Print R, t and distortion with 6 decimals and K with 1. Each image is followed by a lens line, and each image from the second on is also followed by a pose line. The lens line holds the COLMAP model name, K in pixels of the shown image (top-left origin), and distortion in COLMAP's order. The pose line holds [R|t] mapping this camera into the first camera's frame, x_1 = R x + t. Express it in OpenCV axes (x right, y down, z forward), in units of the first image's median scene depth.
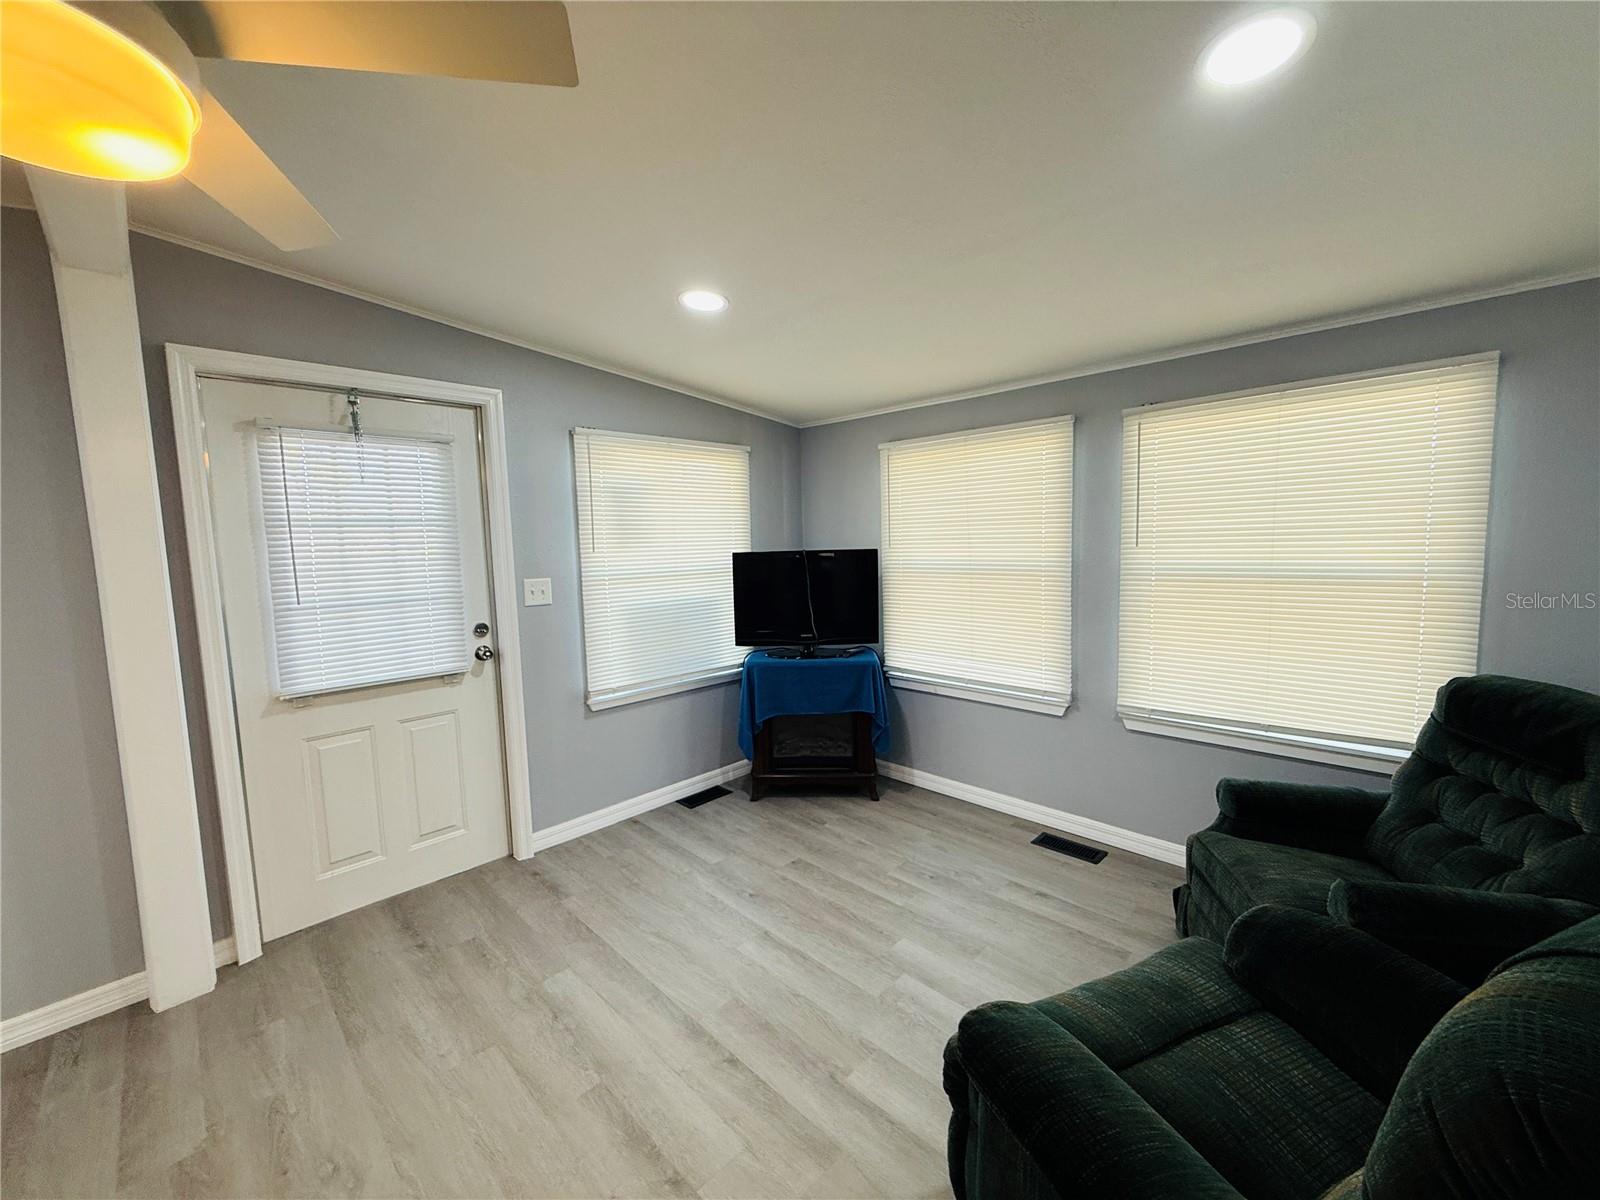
lens RADIAL K [[636.4, 0, 793.8], [0, 636.4, 605.0], [0, 0, 1]] dist [0.000179, -0.000034]
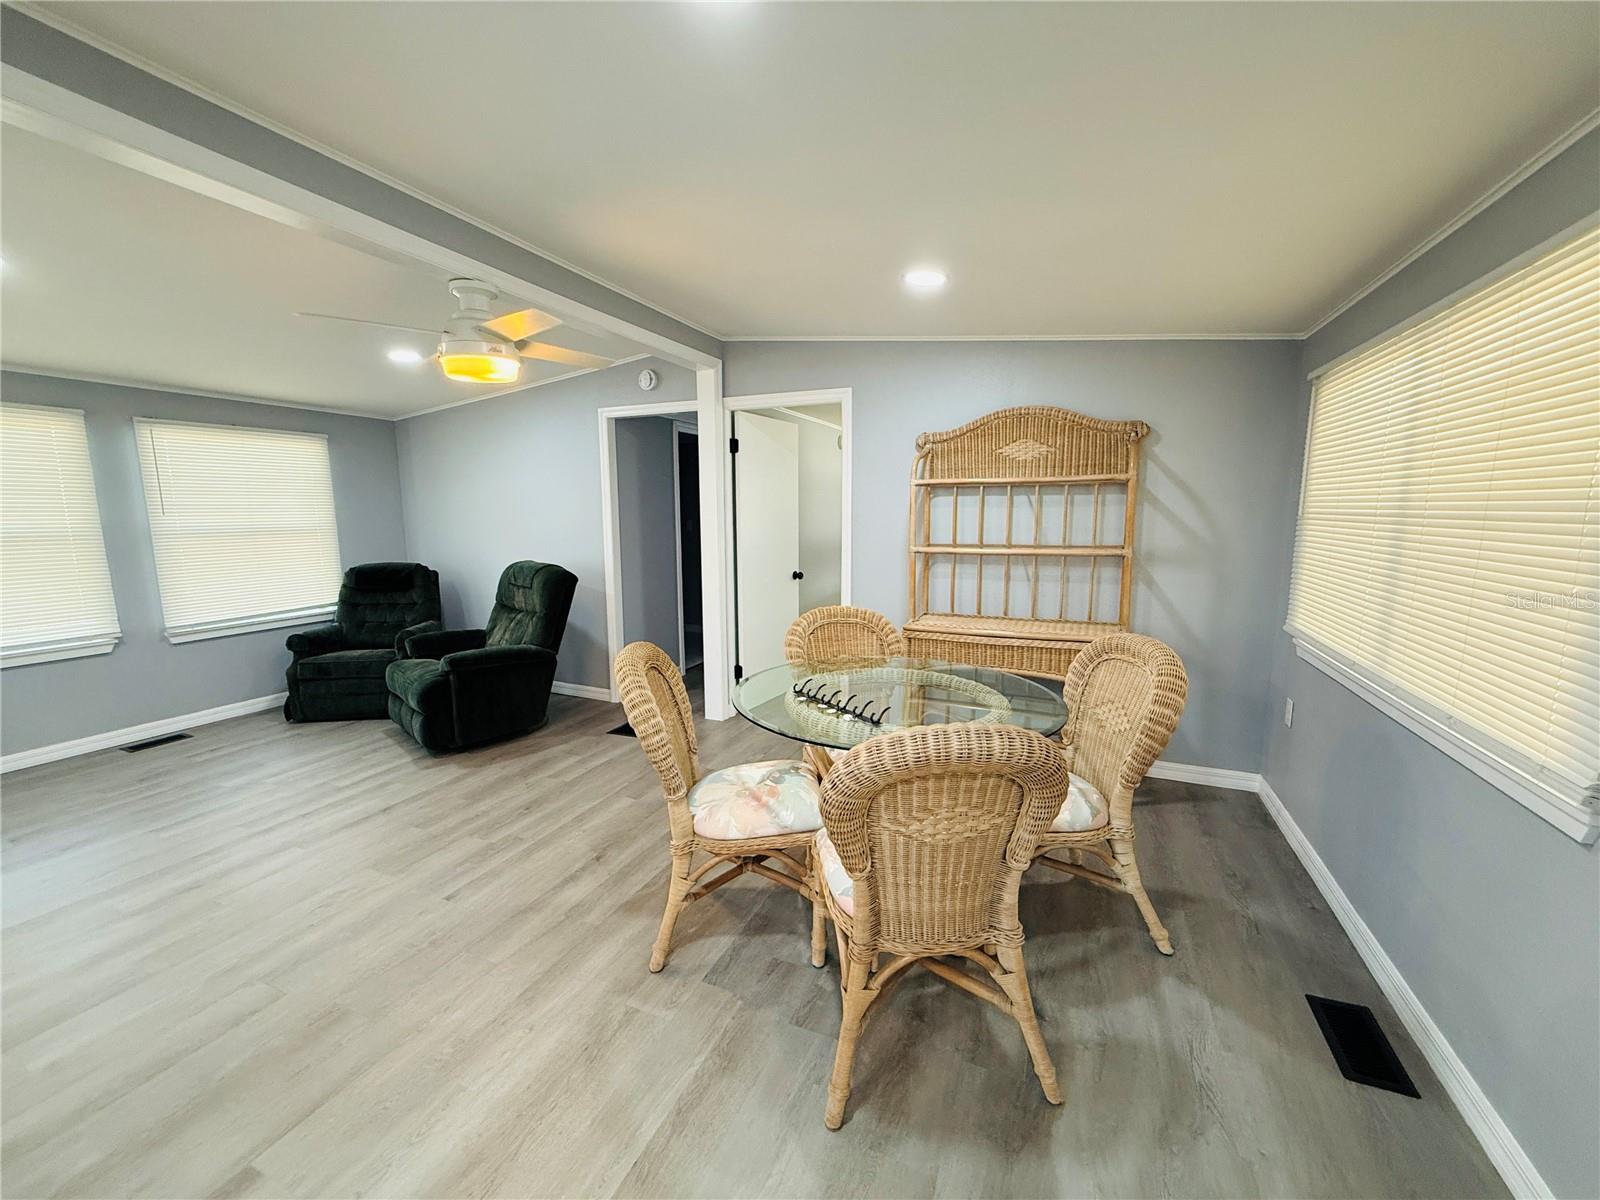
lens RADIAL K [[636.4, 0, 794.5], [0, 636.4, 600.8], [0, 0, 1]] dist [0.000179, -0.000034]
pose [[-0.365812, -0.106075, 0.924624, -1.355643], [0.106245, 0.982229, 0.154718, 0.028497], [-0.924604, 0.154835, -0.348042, 0.203649]]
